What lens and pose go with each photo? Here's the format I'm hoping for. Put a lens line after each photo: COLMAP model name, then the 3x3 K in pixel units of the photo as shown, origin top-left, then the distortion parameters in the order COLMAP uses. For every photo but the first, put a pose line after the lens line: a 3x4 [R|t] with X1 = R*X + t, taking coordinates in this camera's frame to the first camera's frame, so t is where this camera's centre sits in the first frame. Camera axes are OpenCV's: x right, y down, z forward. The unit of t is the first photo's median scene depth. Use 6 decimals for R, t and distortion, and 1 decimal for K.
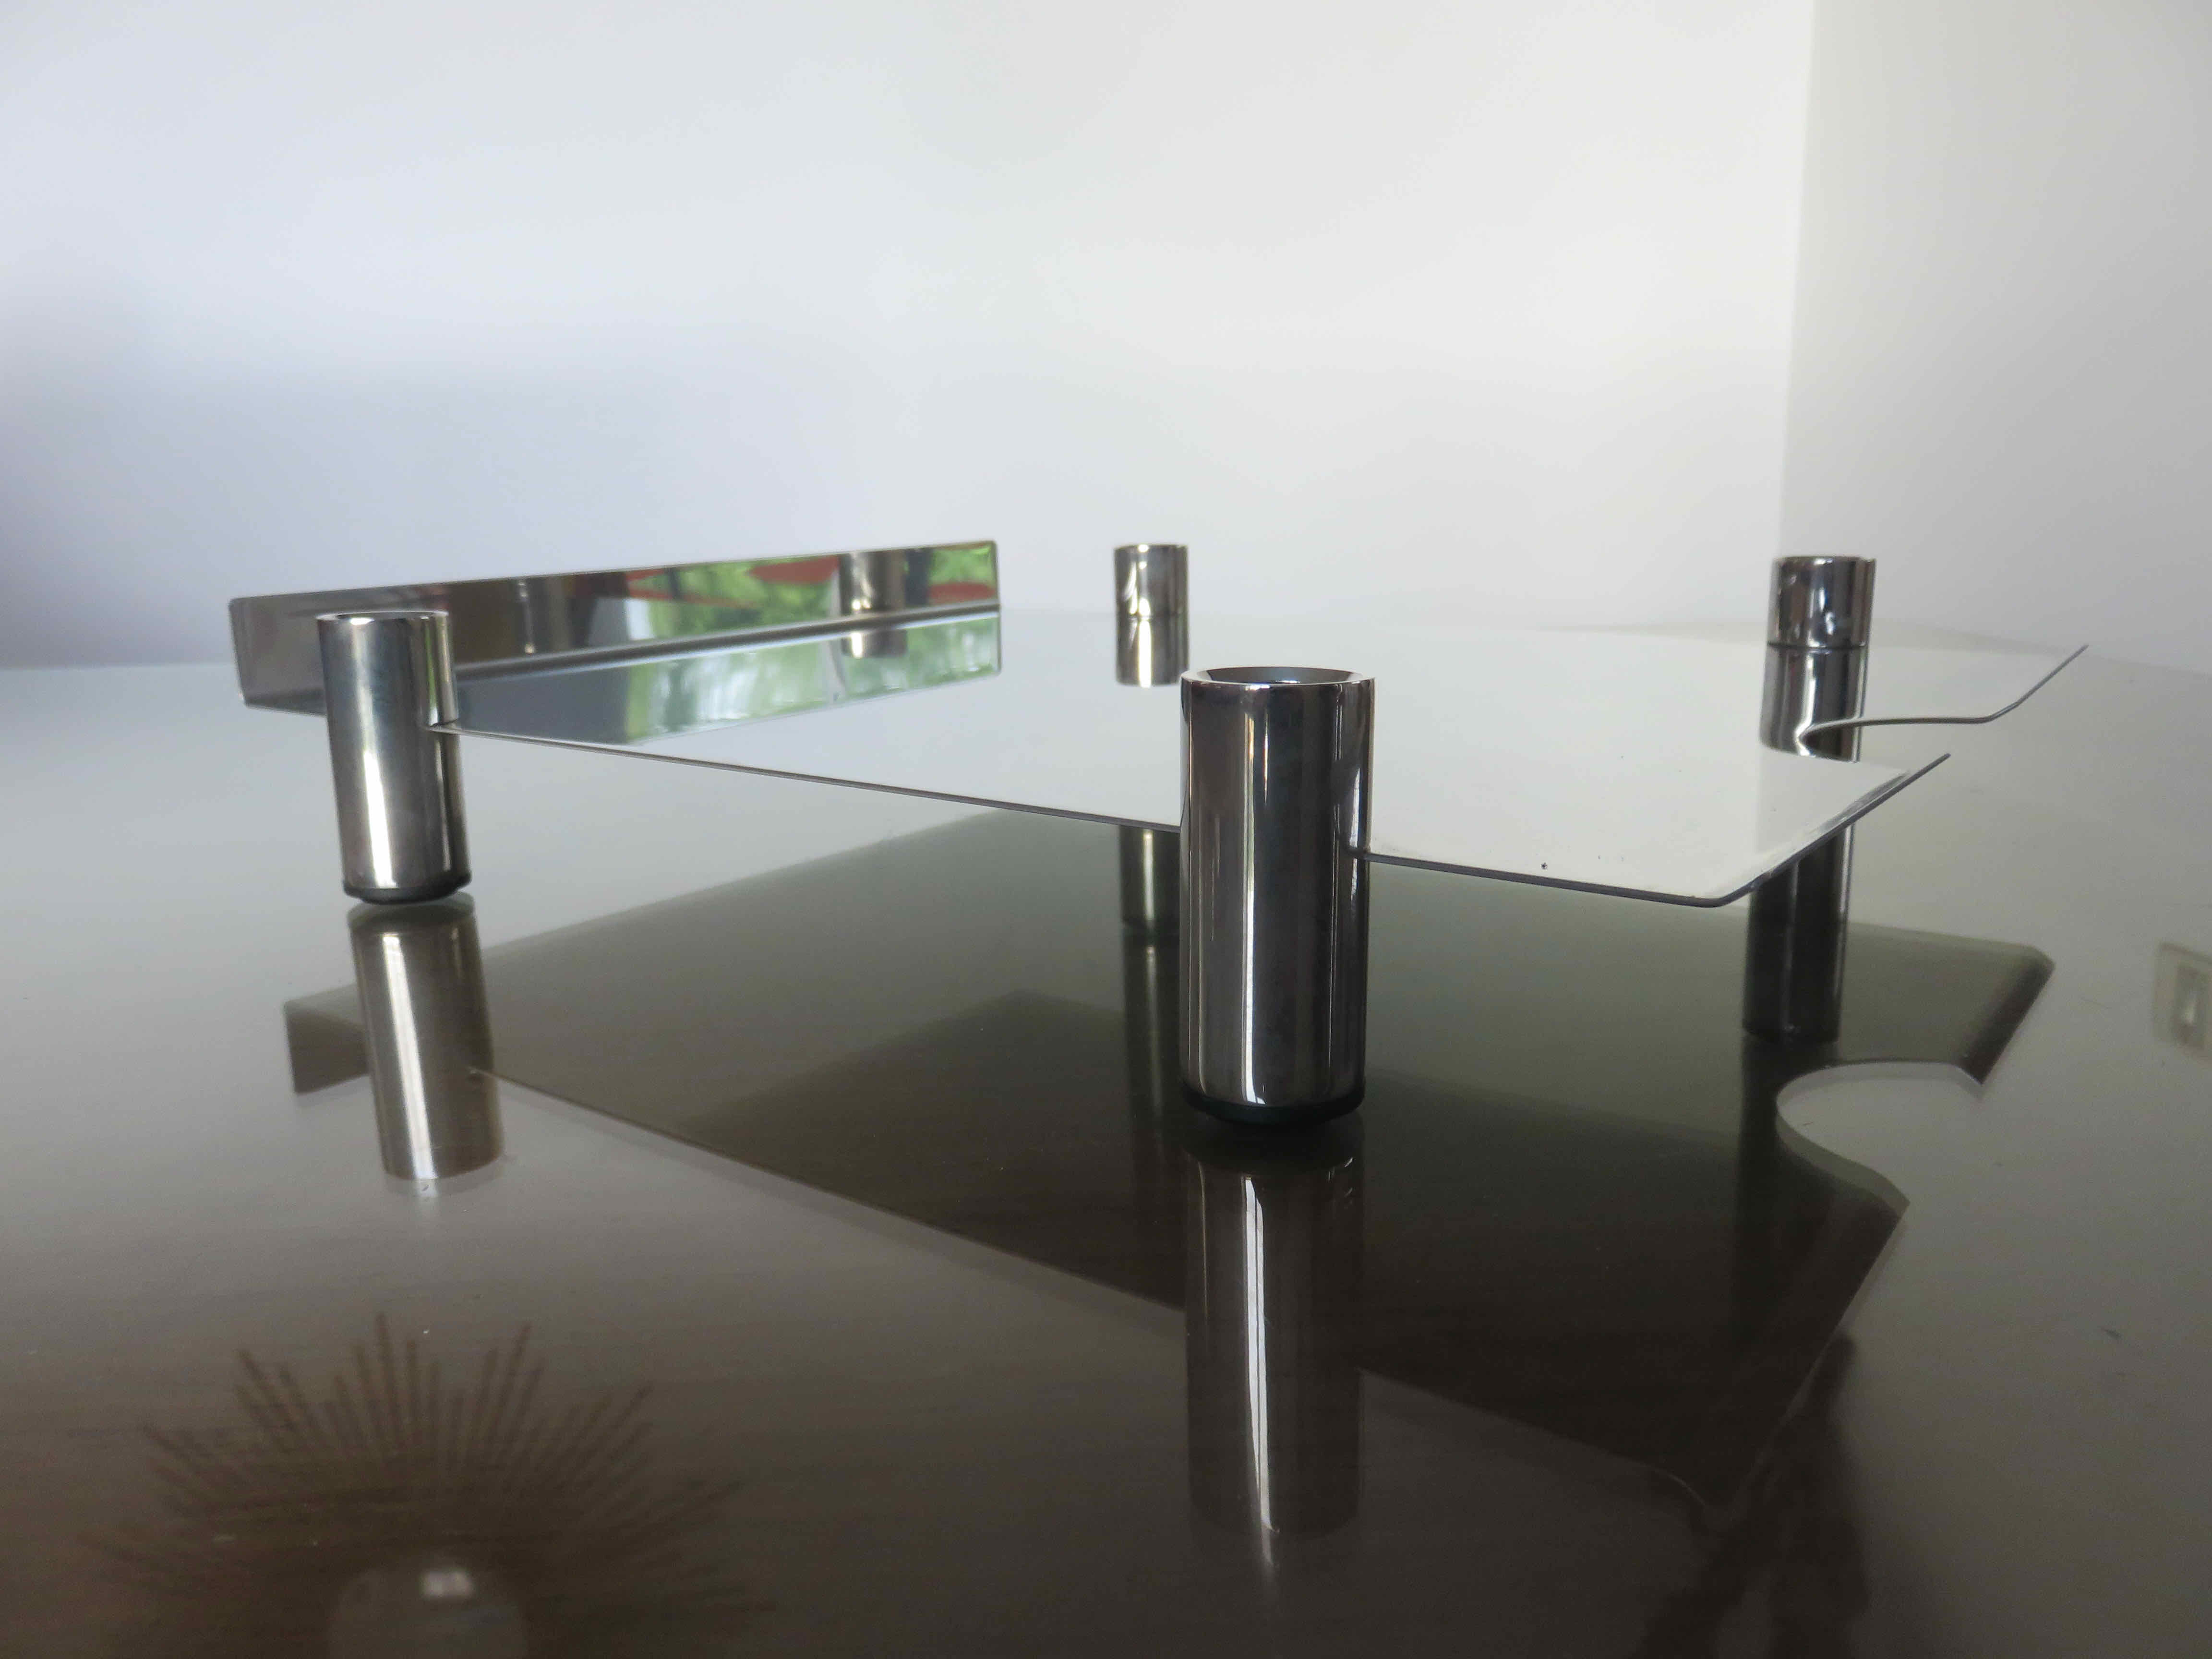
lens RADIAL K [[1657.3, 0, 1106.0], [0, 1657.3, 829.5], [0, 0, 1]] dist [-0.005420, 0.006368]
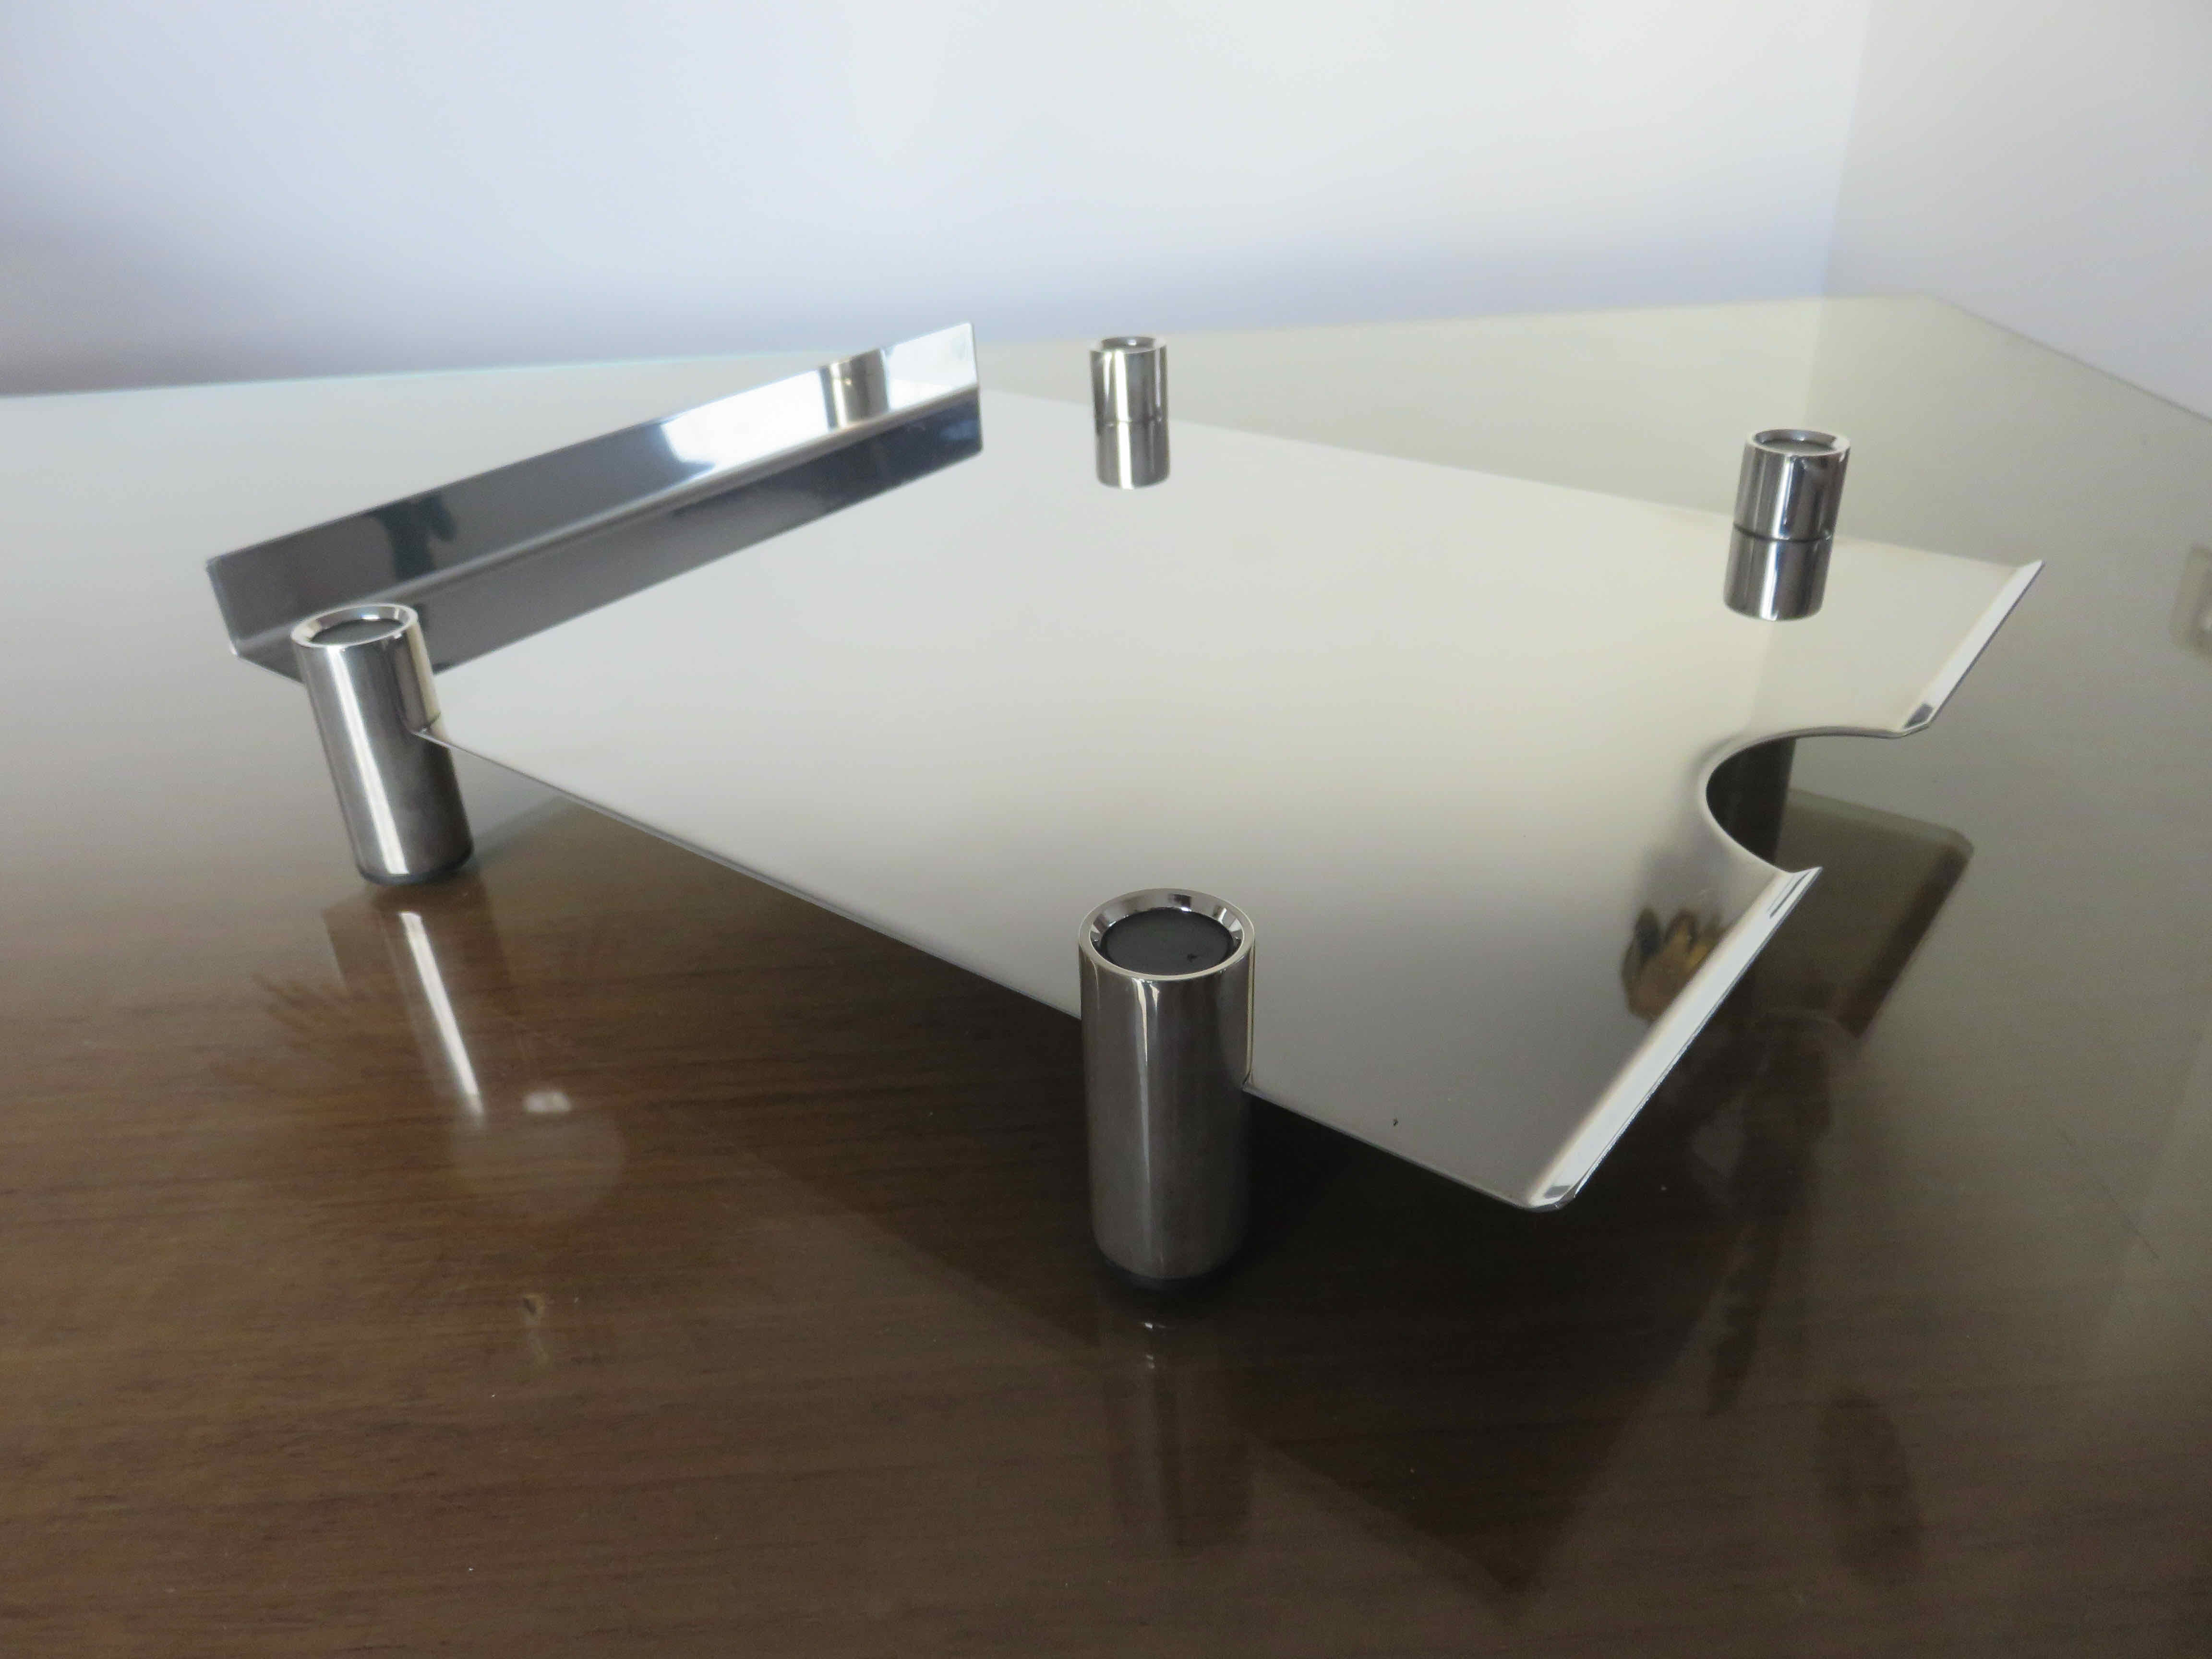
lens RADIAL K [[1657.3, 0, 1106.0], [0, 1657.3, 829.5], [0, 0, 1]] dist [-0.005420, 0.006368]
pose [[0.999635, -0.009675, -0.025230, 0.044087], [0.016701, 0.955225, 0.295407, -0.234065], [0.021242, -0.295721, 0.955038, -0.014755]]
